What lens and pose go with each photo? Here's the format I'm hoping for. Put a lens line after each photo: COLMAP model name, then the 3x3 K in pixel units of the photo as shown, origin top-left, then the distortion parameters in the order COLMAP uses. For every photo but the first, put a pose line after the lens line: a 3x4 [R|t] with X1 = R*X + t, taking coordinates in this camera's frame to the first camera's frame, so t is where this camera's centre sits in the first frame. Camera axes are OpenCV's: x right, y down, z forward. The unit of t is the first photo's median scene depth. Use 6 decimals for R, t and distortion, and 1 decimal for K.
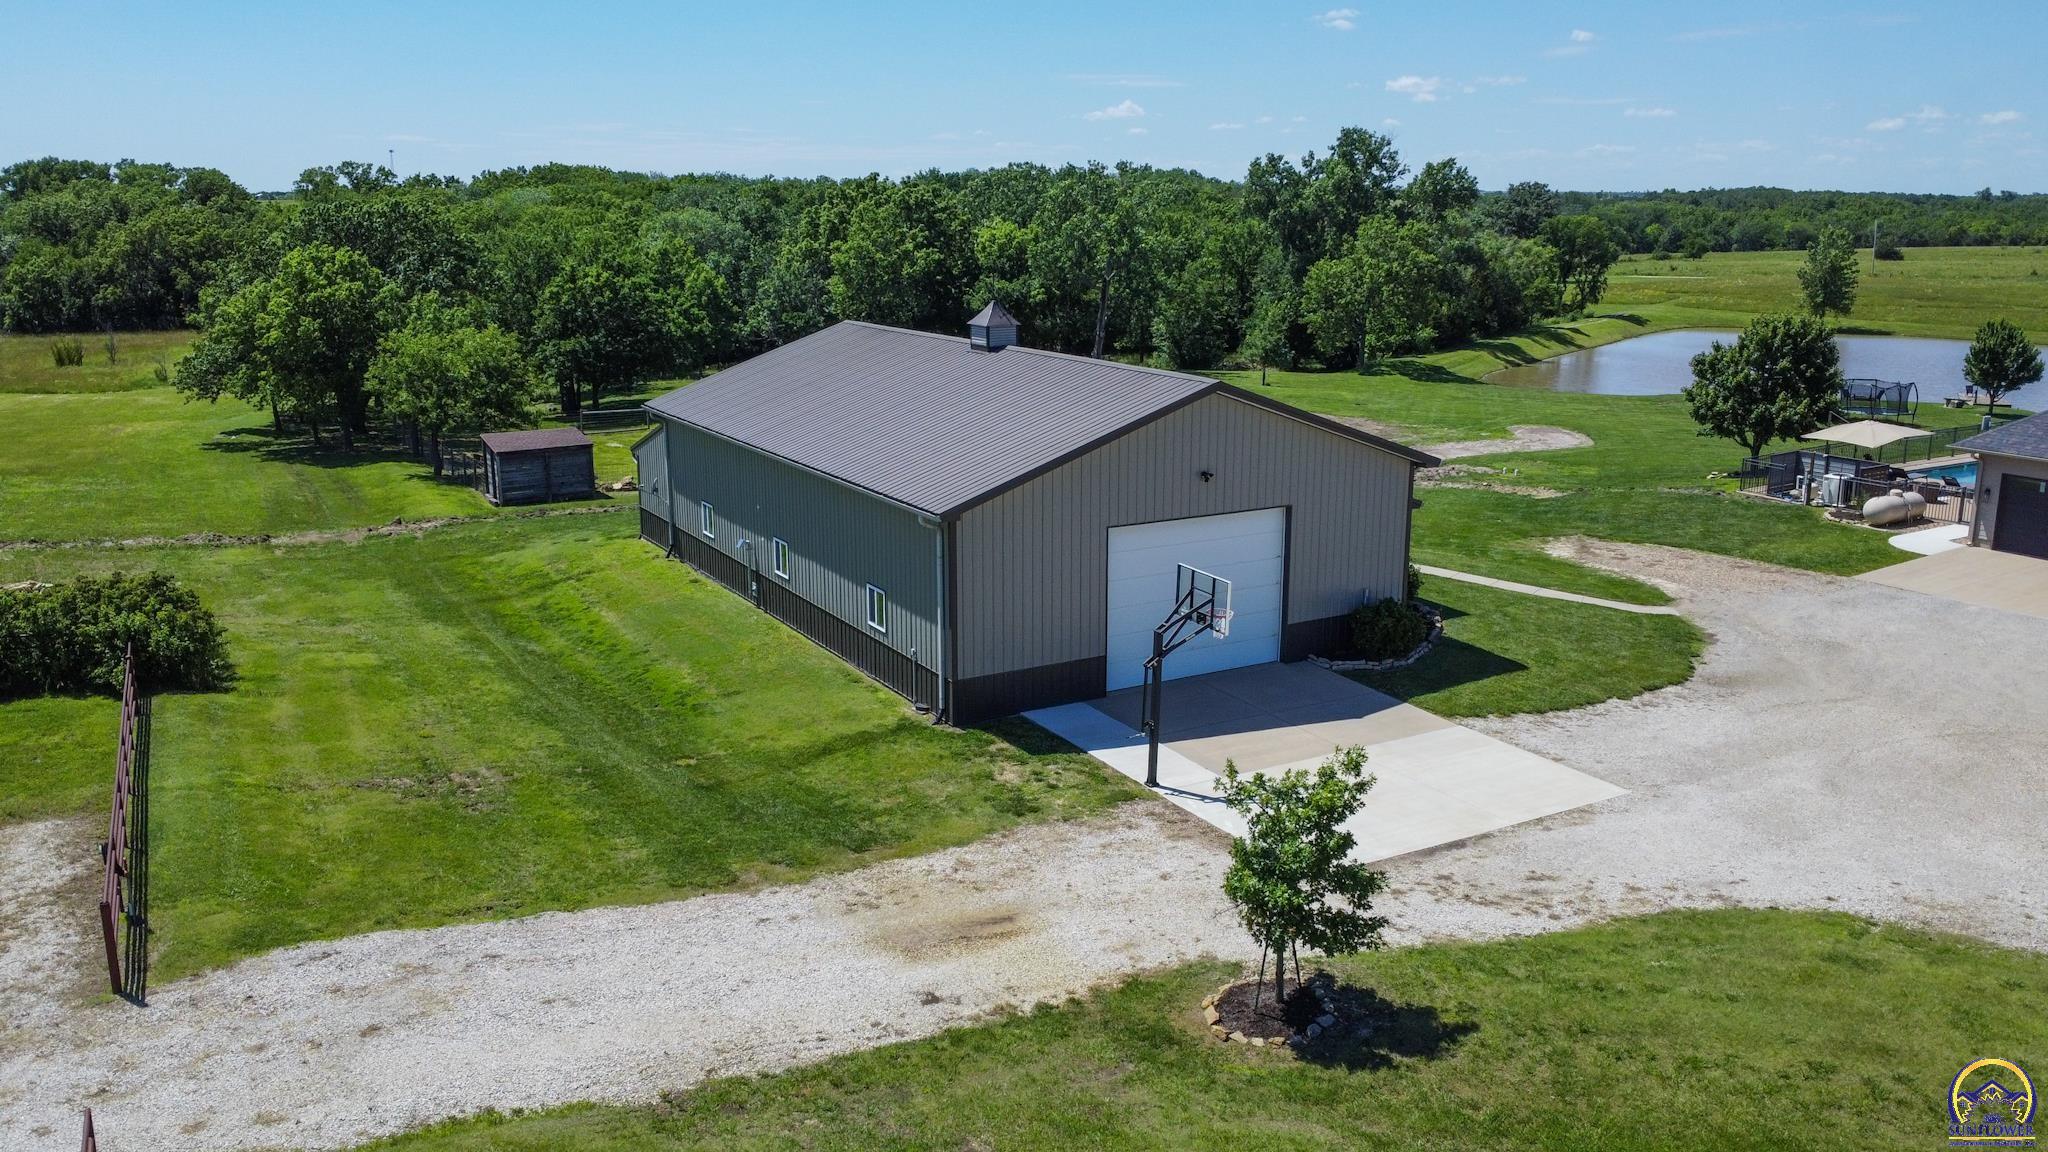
lens RADIAL K [[1554.6, 0, 1024.0], [0, 1554.6, 576.0], [0, 0, 1]] dist [-0.032330, -0.008170]
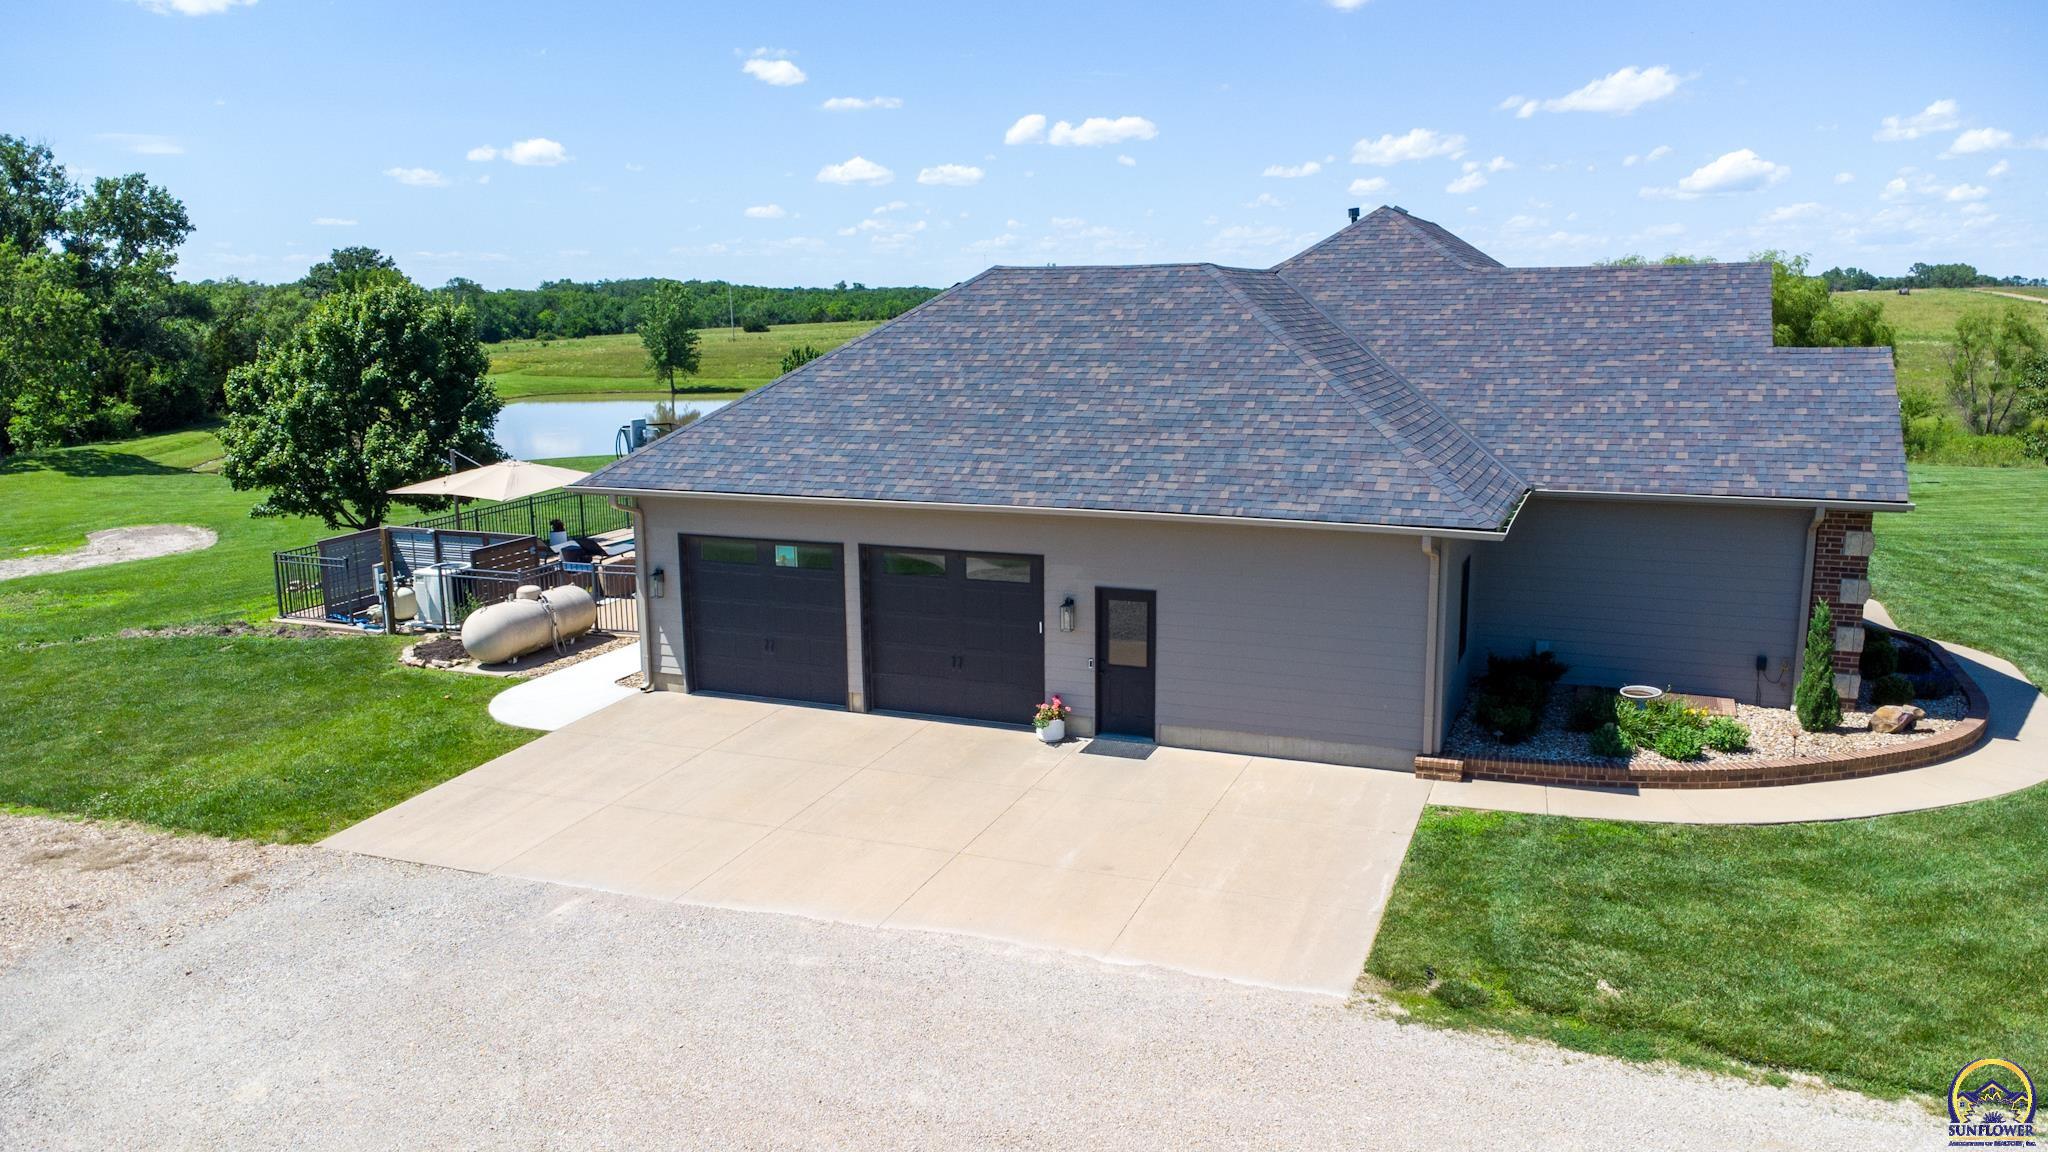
lens RADIAL K [[1554.6, 0, 1024.0], [0, 1554.6, 576.0], [0, 0, 1]] dist [-0.032330, -0.008170]
pose [[0.788094, -0.114657, 0.604782, 0.326641], [0.150759, 0.988529, -0.009044, -0.025473], [-0.596807, 0.098304, 0.796340, 0.421142]]
